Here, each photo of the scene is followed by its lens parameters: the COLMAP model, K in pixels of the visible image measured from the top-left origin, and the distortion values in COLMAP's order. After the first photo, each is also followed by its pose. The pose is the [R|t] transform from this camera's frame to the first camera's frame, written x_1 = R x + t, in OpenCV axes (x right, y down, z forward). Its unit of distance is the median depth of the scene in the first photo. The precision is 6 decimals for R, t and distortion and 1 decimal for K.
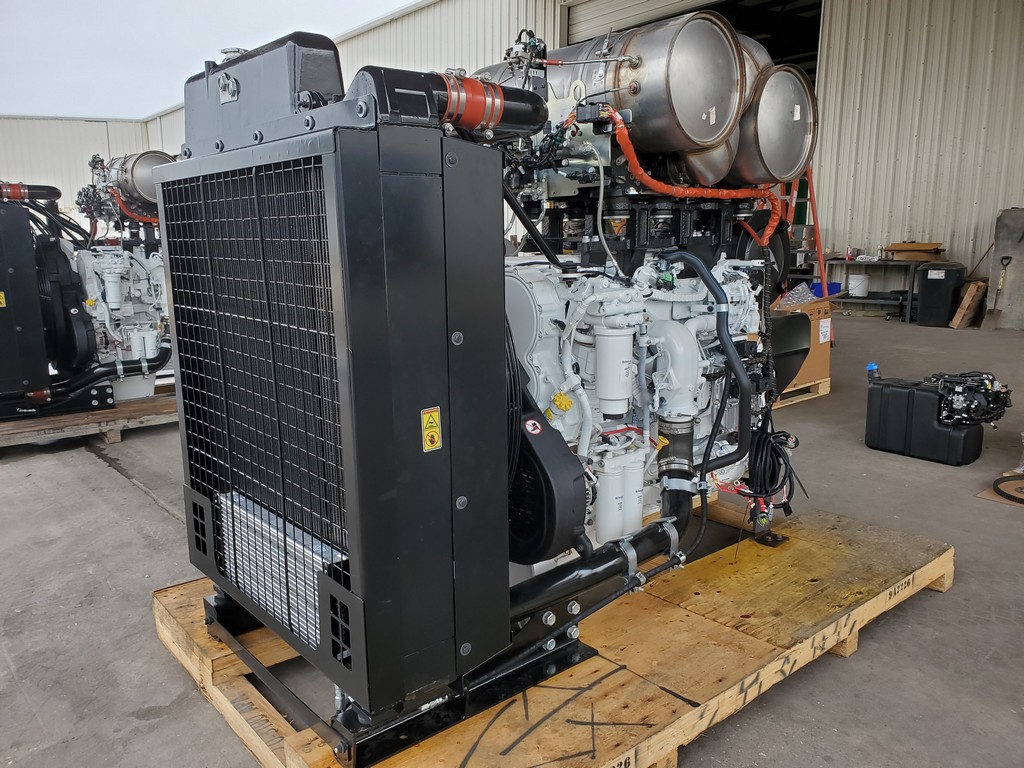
lens RADIAL K [[785.2, 0, 512.0], [0, 785.2, 384.0], [0, 0, 1]] dist [0.004571, 0.003179]
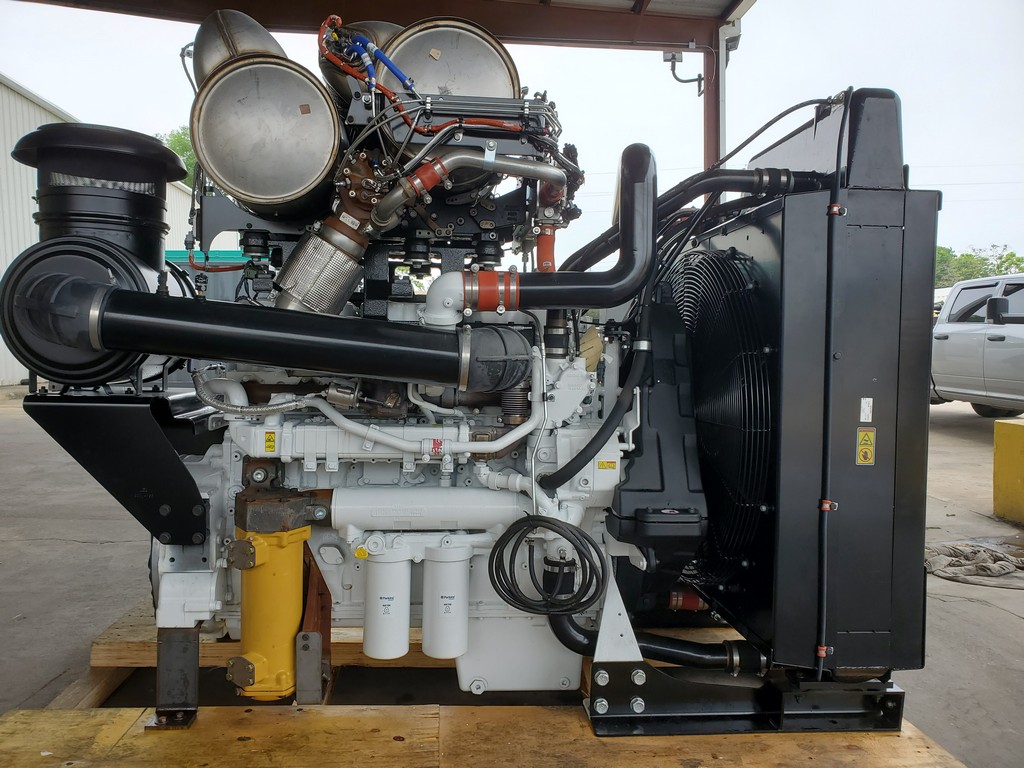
lens RADIAL K [[785.2, 0, 512.0], [0, 785.2, 384.0], [0, 0, 1]] dist [0.004571, 0.003179]
pose [[-0.814654, -0.027696, 0.579285, -0.199330], [0.097235, 0.978197, 0.183511, -0.158969], [-0.571737, 0.205825, -0.794199, 1.217214]]
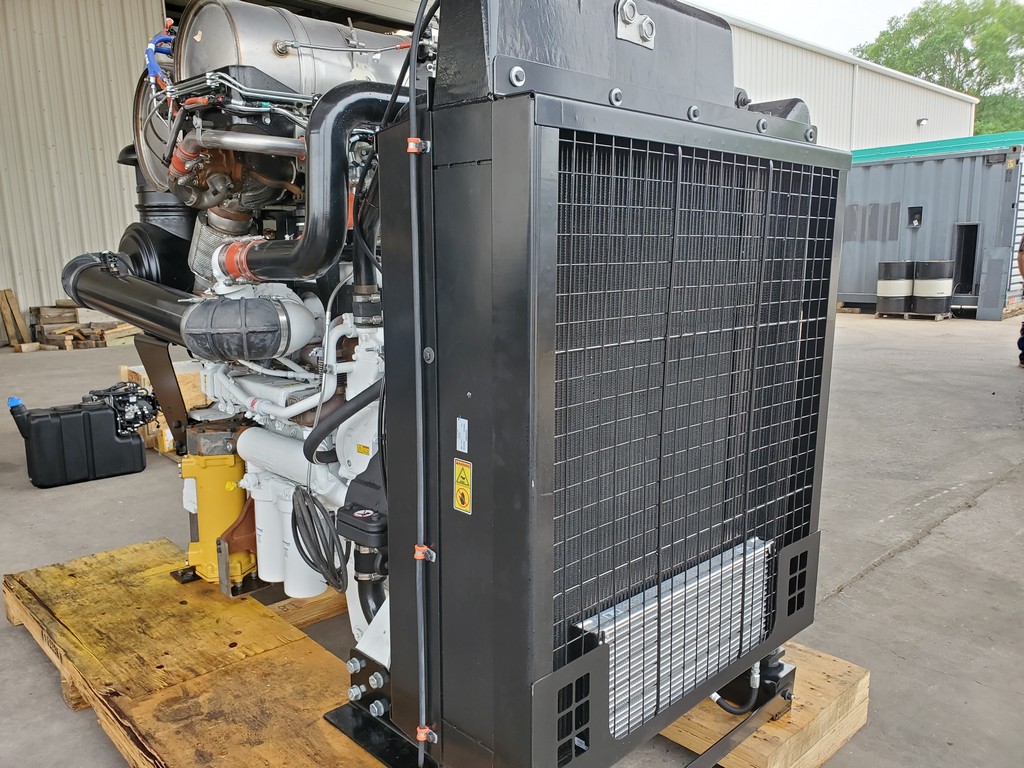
lens RADIAL K [[785.2, 0, 512.0], [0, 785.2, 384.0], [0, 0, 1]] dist [0.004571, 0.003179]
pose [[-0.062303, -0.150434, 0.986655, -0.493596], [0.187554, 0.969199, 0.159615, -0.085602], [-0.980276, 0.194996, -0.032169, 0.533207]]
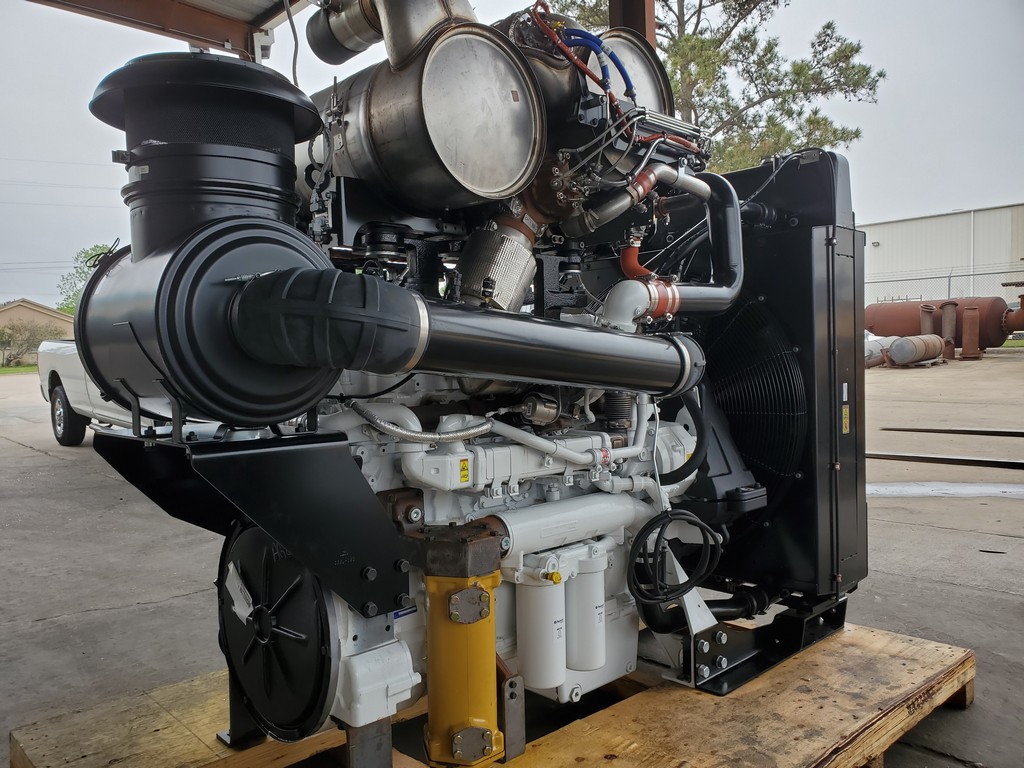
lens RADIAL K [[778.4, 0, 512.0], [0, 778.4, 384.0], [0, 0, 1]] dist [-0.005352, -0.005141]
pose [[-0.998697, 0.032662, -0.039209, 0.328737], [0.023421, 0.976004, 0.216489, -0.193032], [0.045339, 0.215288, -0.975498, 1.355967]]
